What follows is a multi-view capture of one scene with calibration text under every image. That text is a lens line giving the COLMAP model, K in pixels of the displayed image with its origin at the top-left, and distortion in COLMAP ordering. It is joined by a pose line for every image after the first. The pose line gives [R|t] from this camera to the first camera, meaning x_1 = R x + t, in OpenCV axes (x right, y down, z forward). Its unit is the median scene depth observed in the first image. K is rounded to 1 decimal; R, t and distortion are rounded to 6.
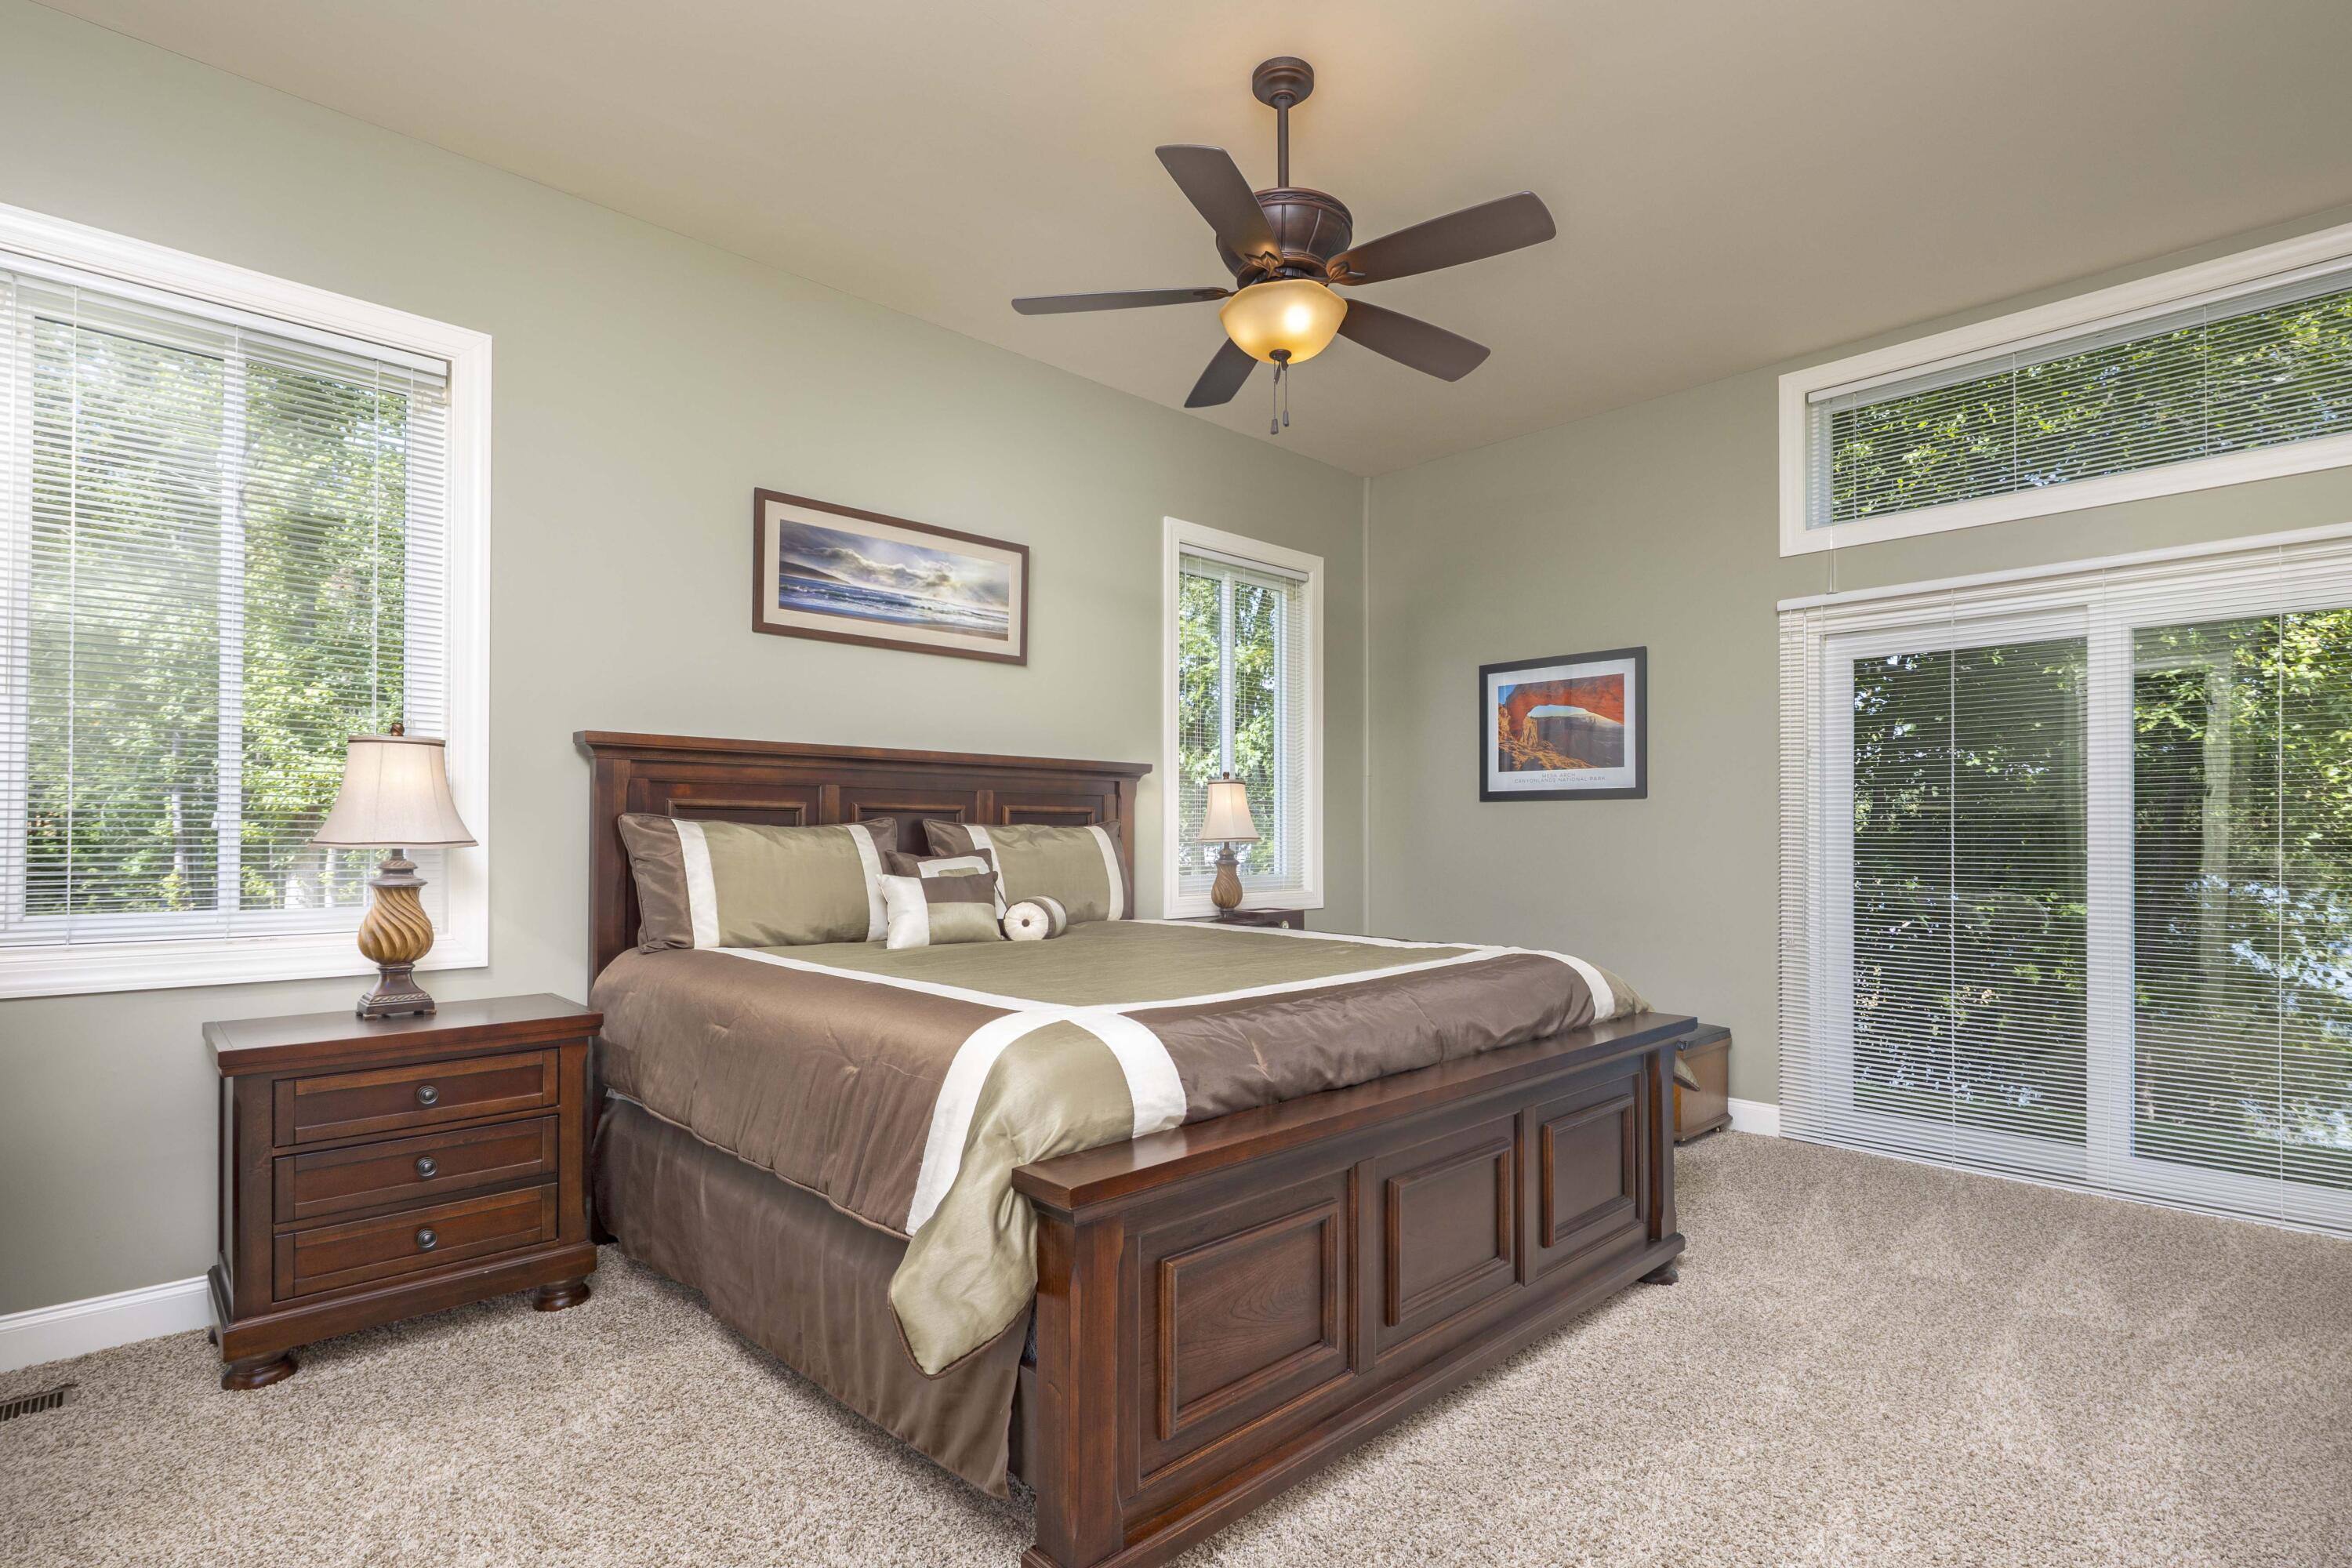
lens RADIAL K [[1129.0, 0, 1176.0], [0, 1129.0, 784.0], [0, 0, 1]] dist [-0.000711, -0.000716]
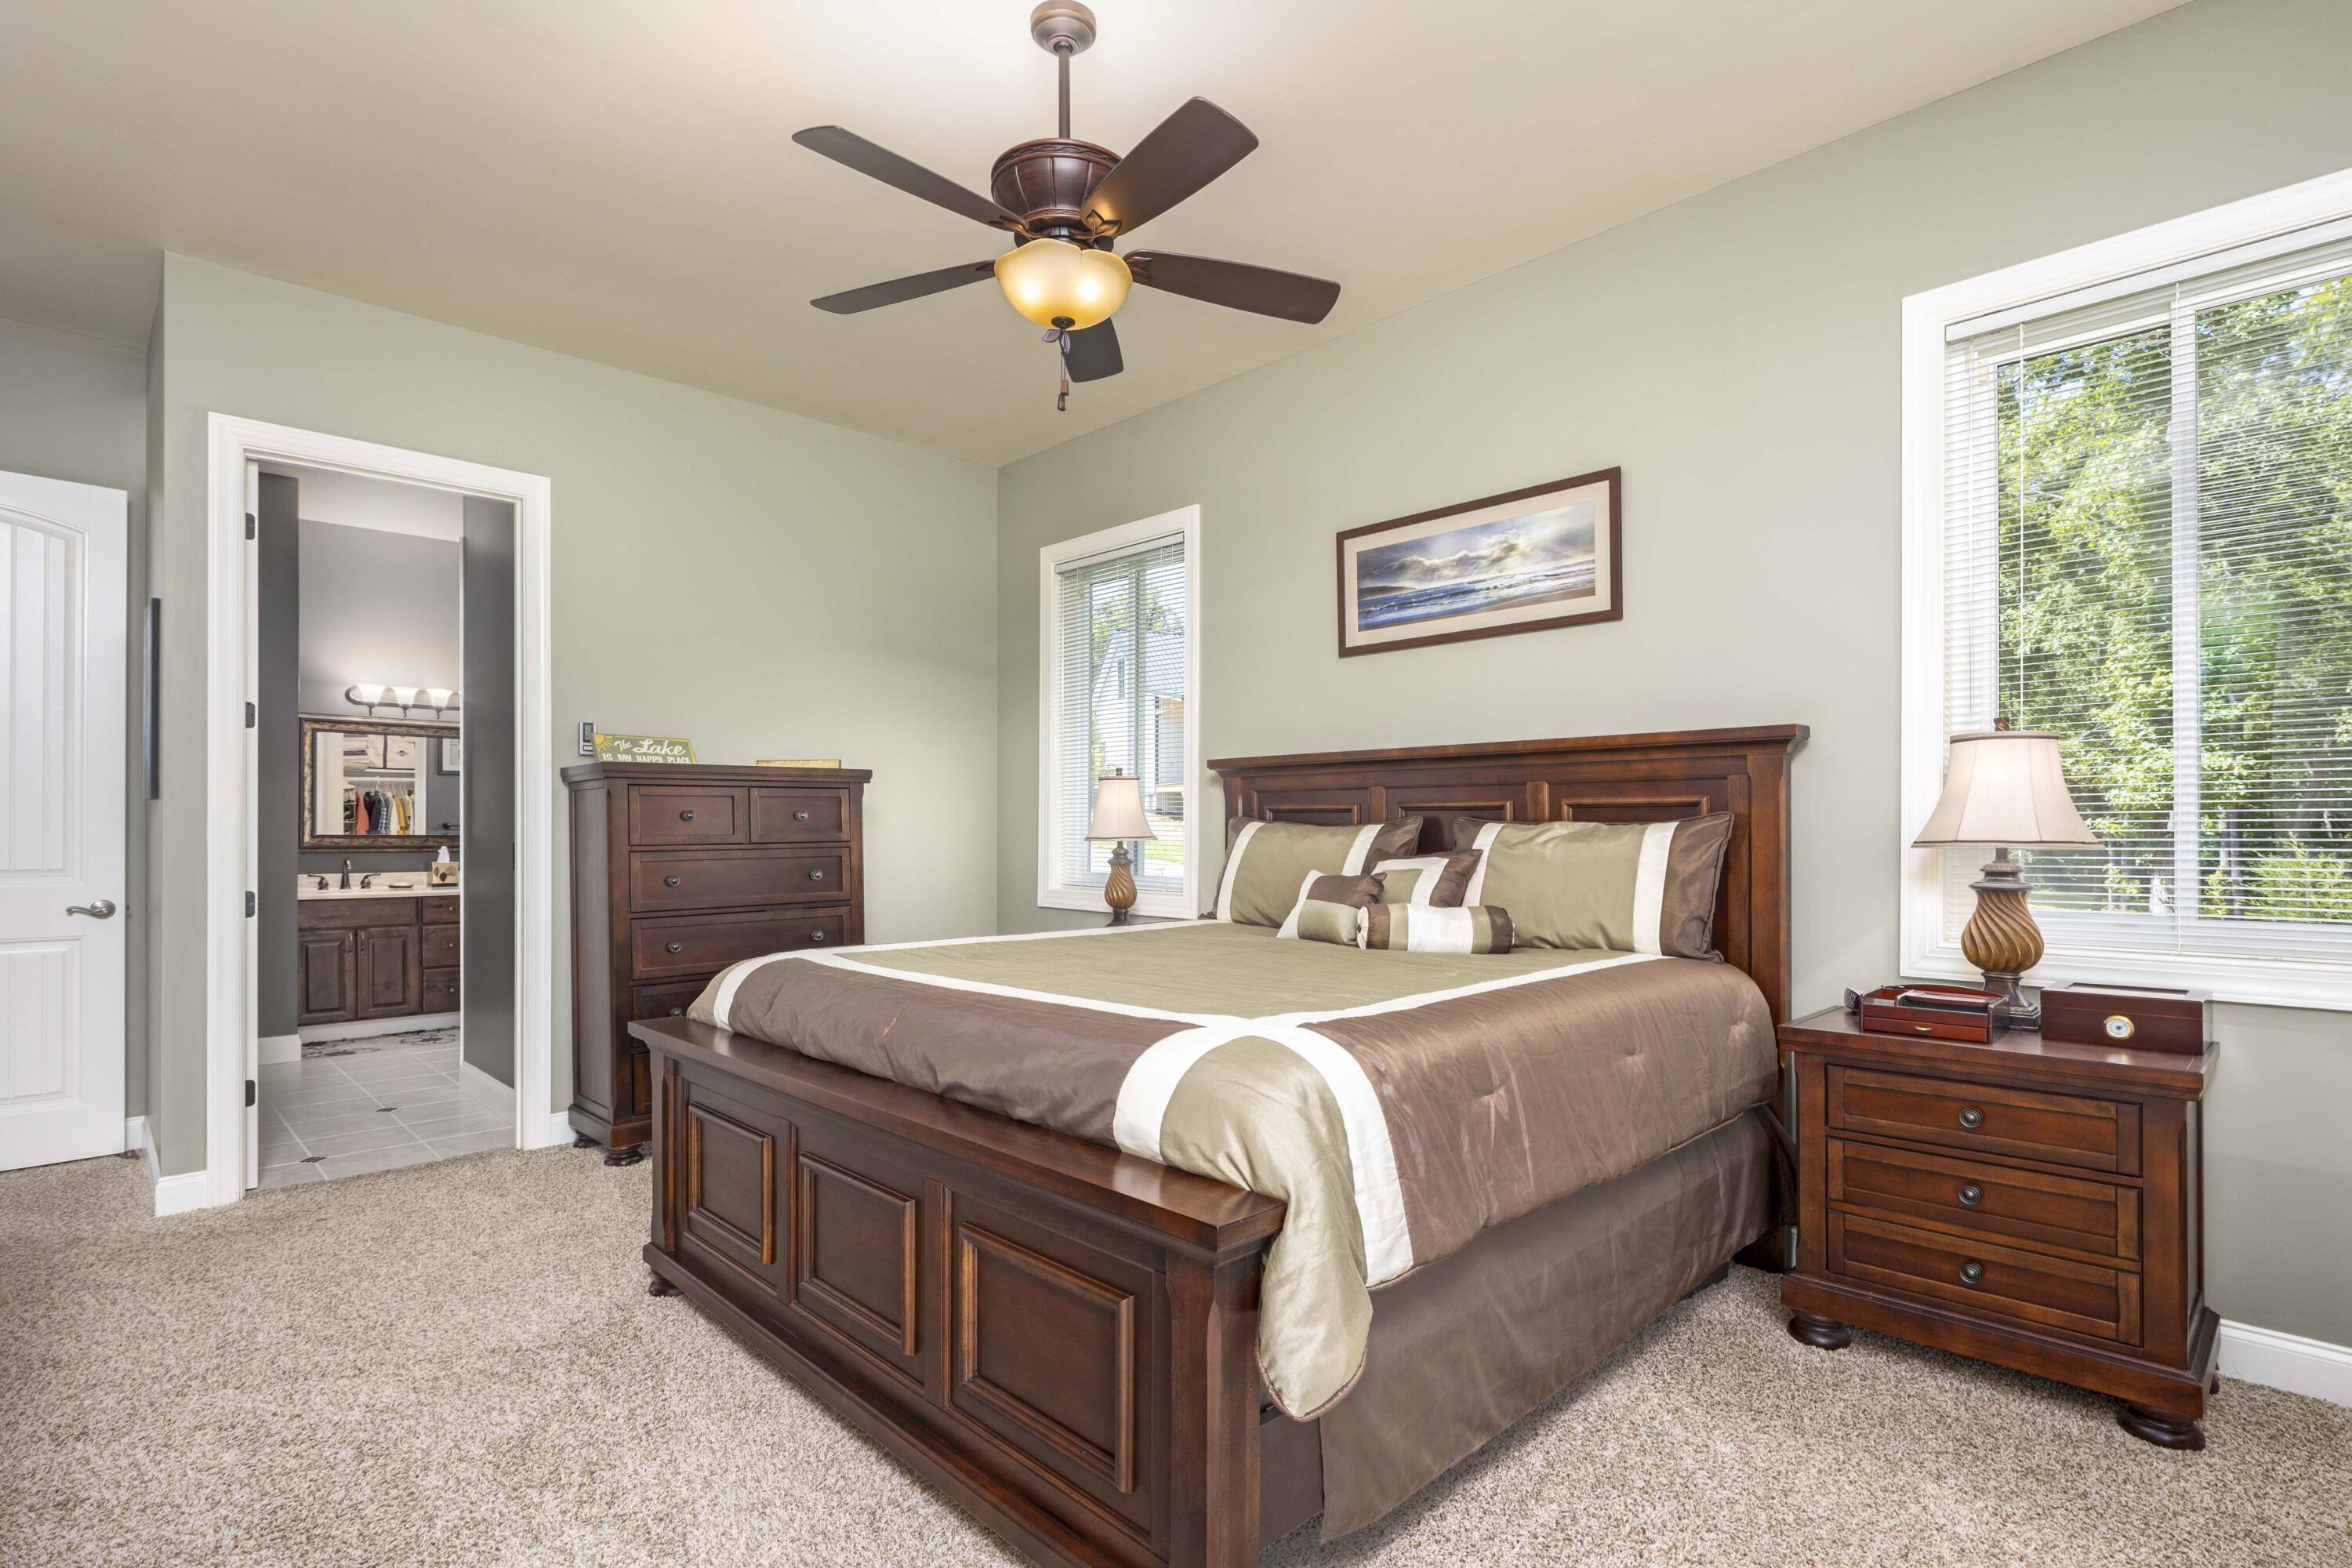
lens RADIAL K [[1129.0, 0, 1176.0], [0, 1129.0, 784.0], [0, 0, 1]] dist [-0.000711, -0.000716]
pose [[0.009289, -0.042610, -0.999049, 0.709522], [0.040237, 0.998298, -0.042204, 0.033039], [0.999147, -0.039807, 0.010988, 0.749737]]
